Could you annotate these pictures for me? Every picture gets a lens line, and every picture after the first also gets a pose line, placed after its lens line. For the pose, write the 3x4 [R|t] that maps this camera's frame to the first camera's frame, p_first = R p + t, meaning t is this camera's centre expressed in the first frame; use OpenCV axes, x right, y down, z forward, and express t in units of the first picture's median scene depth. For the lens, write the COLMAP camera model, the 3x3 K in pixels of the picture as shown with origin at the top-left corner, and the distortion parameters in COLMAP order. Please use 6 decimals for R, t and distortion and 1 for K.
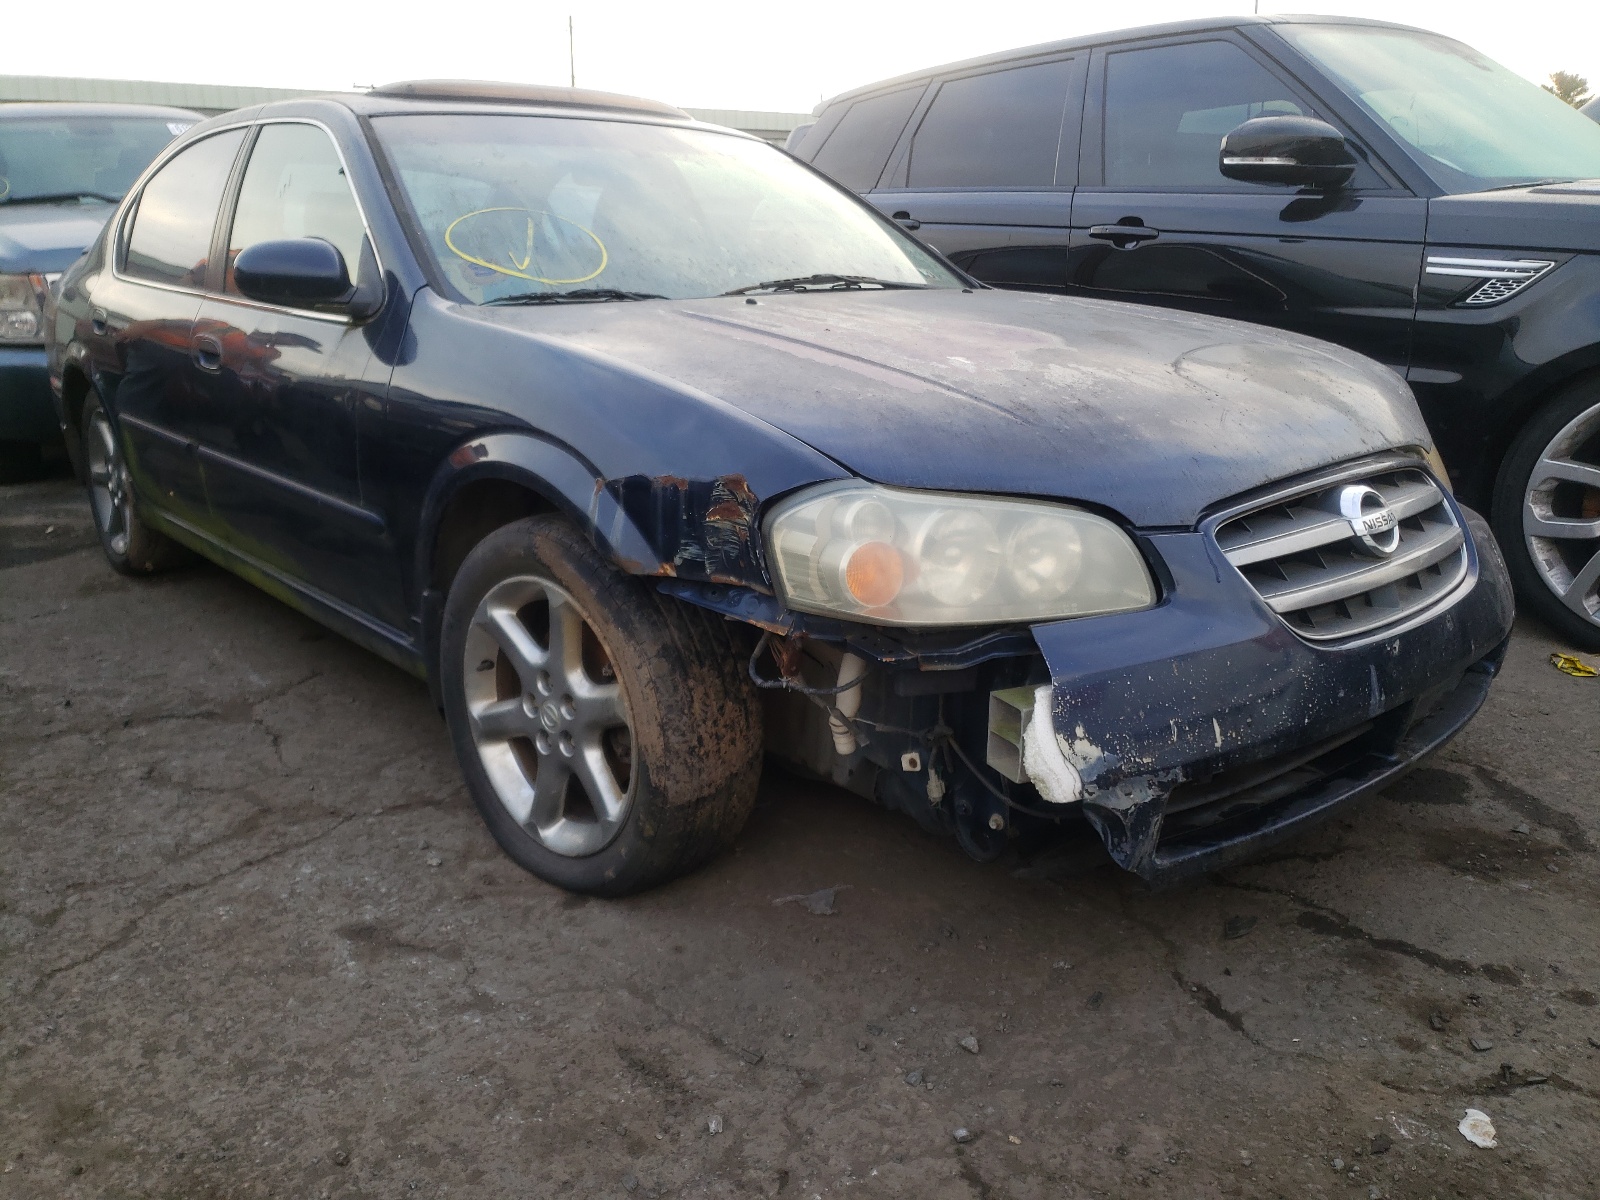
lens RADIAL K [[1197.6, 0, 802.7], [0, 1197.6, 594.5], [0, 0, 1]] dist [-0.055779, -0.014641]
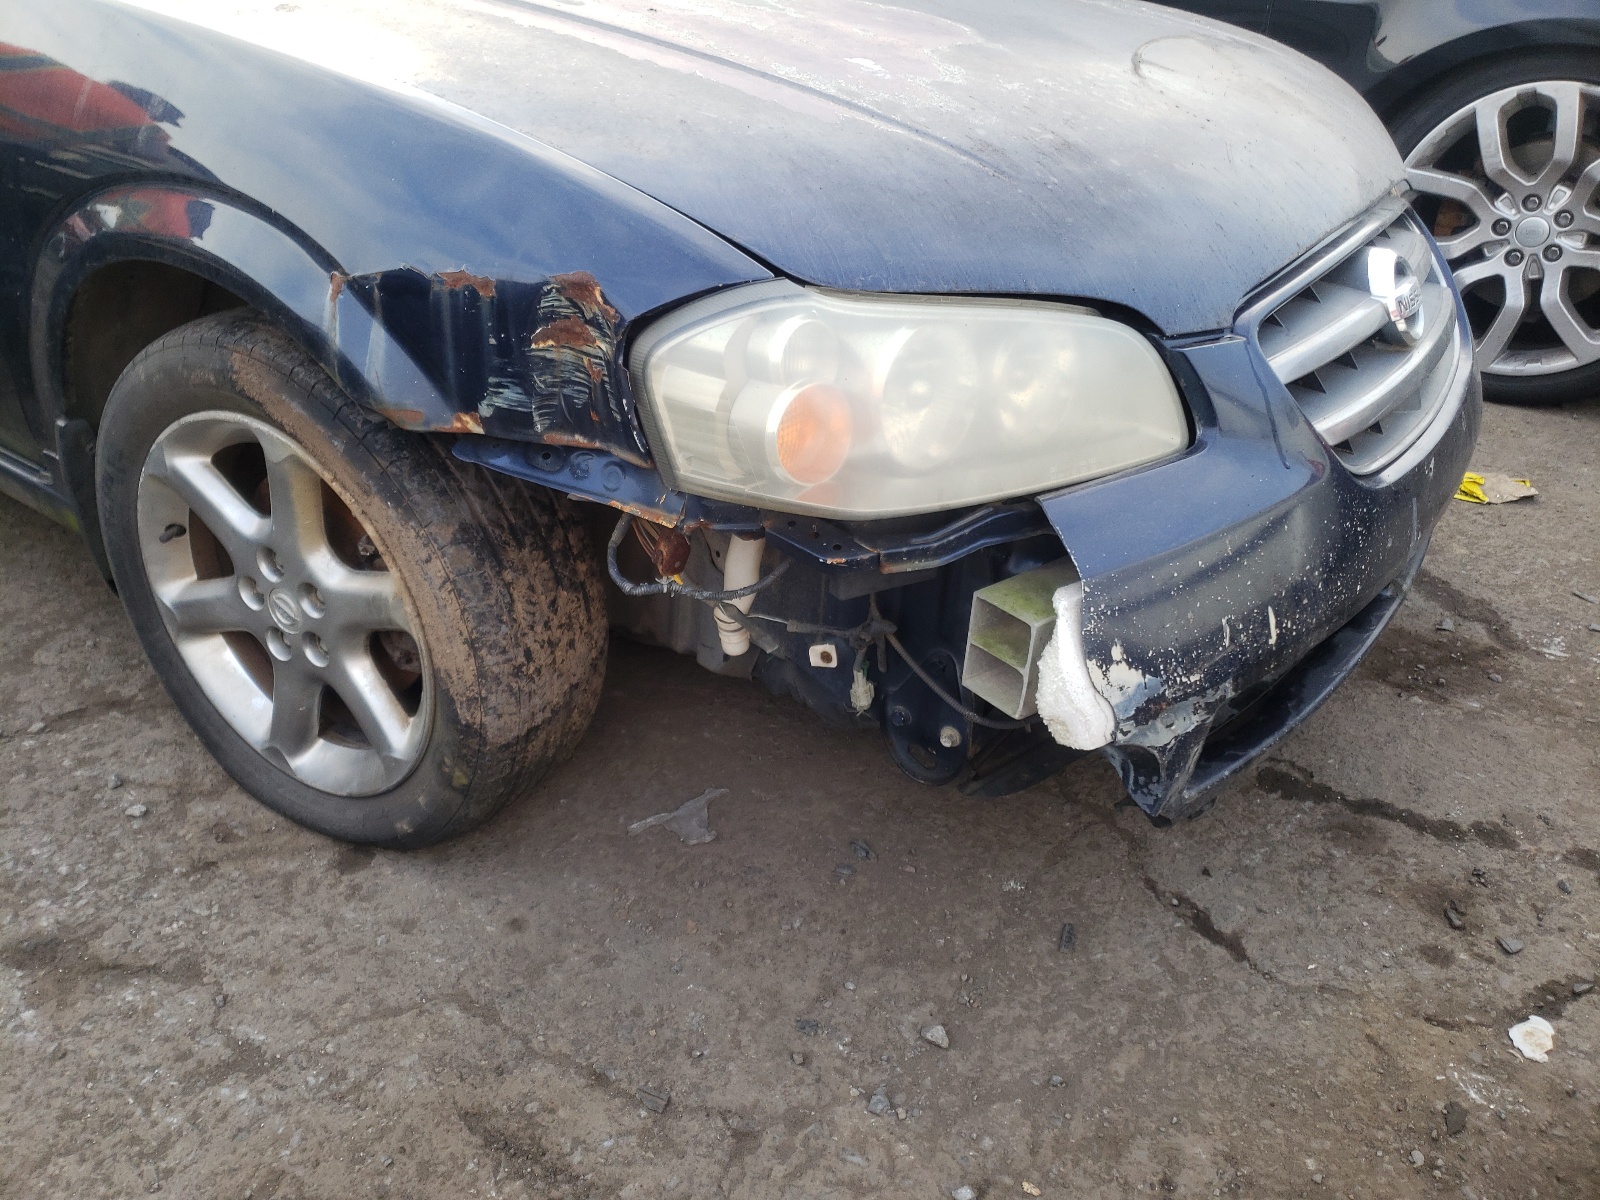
lens RADIAL K [[1238.8, 0, 794.9], [0, 1238.8, 604.2], [0, 0, 1]] dist [-0.030471, 0.015119]
pose [[0.975863, -0.078269, 0.203876, -0.083581], [0.026476, 0.969084, 0.245306, -0.082450], [-0.216773, -0.233987, 0.947765, 0.314694]]
